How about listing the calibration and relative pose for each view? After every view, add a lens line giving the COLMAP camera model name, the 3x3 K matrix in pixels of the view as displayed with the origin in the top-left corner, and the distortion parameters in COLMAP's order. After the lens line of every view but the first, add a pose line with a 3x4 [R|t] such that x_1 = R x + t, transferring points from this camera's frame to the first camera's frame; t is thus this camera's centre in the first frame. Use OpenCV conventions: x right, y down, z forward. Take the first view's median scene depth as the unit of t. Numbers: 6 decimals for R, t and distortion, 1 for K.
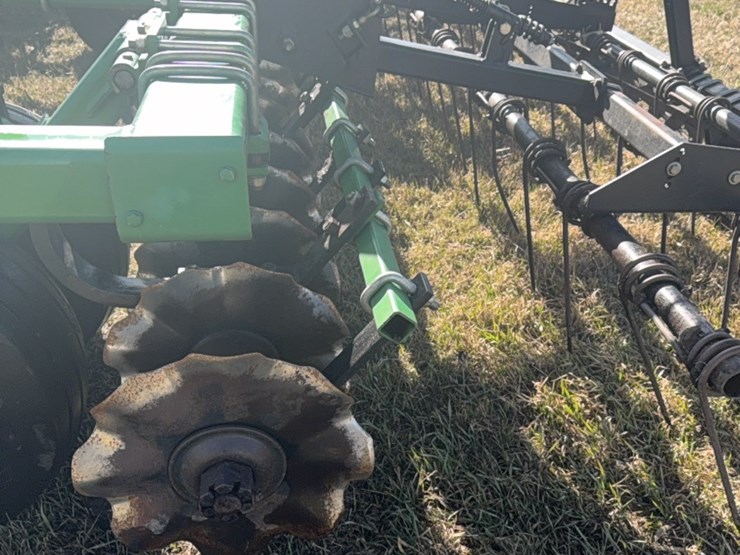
lens RADIAL K [[675.6, 0, 367.4], [0, 675.6, 279.5], [0, 0, 1]] dist [0.003823, 0.000000]
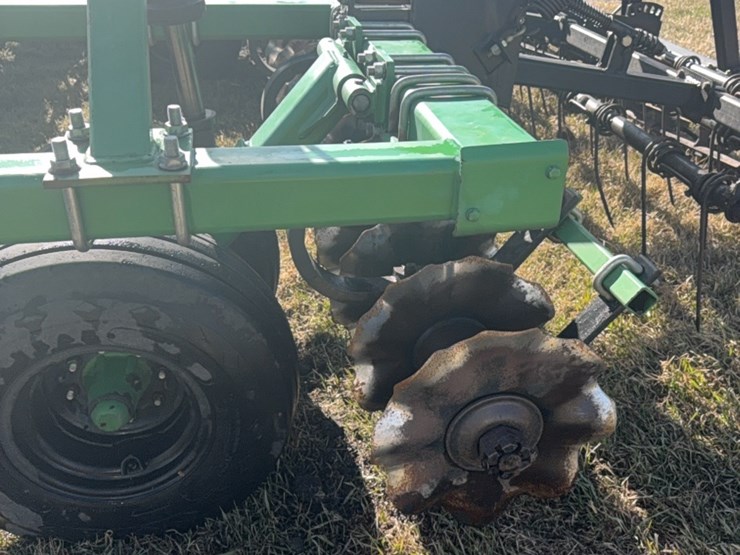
lens RADIAL K [[675.6, 0, 370.8], [0, 675.6, 278.3], [0, 0, 1]] dist [0.003823, 0.000000]
pose [[0.998102, -0.055327, 0.027027, -0.300318], [0.055950, 0.998172, -0.022851, 0.021915], [-0.025713, 0.024320, 0.999373, -0.100852]]
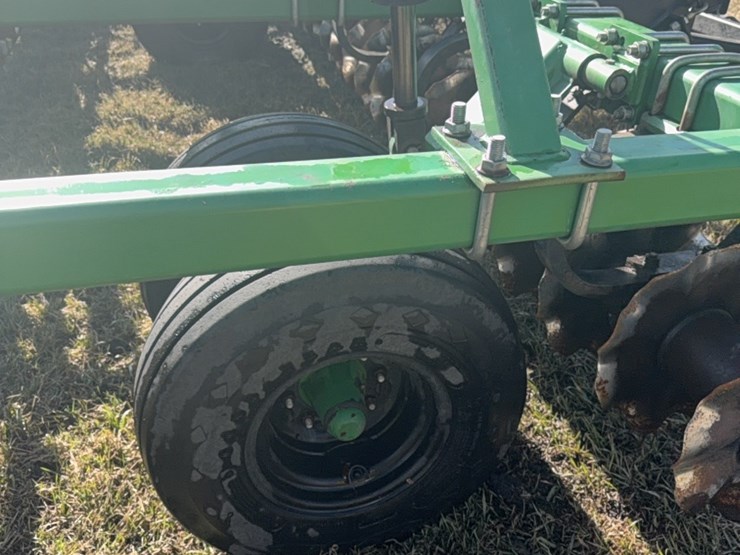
lens RADIAL K [[675.6, 0, 368.4], [0, 675.6, 275.0], [0, 0, 1]] dist [0.003823, 0.000000]
pose [[0.993427, -0.086638, 0.074816, -0.660171], [0.086292, 0.996239, 0.007848, -0.027607], [-0.075214, -0.001341, 0.997166, -0.031429]]
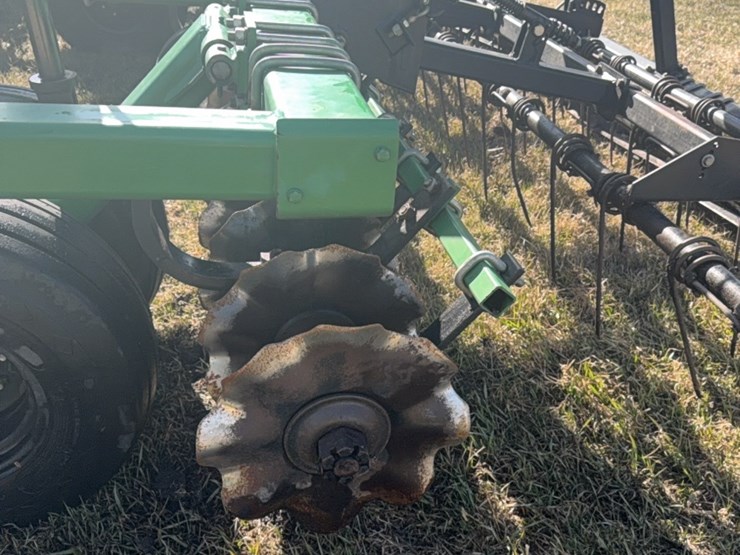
lens RADIAL K [[675.6, 0, 366.7], [0, 675.6, 279.5], [0, 0, 1]] dist [0.003823, 0.000000]
pose [[0.997396, -0.007194, 0.071762, -0.163926], [0.007660, 0.999951, -0.006221, 0.028260], [-0.071714, 0.006754, 0.997402, -0.044109]]
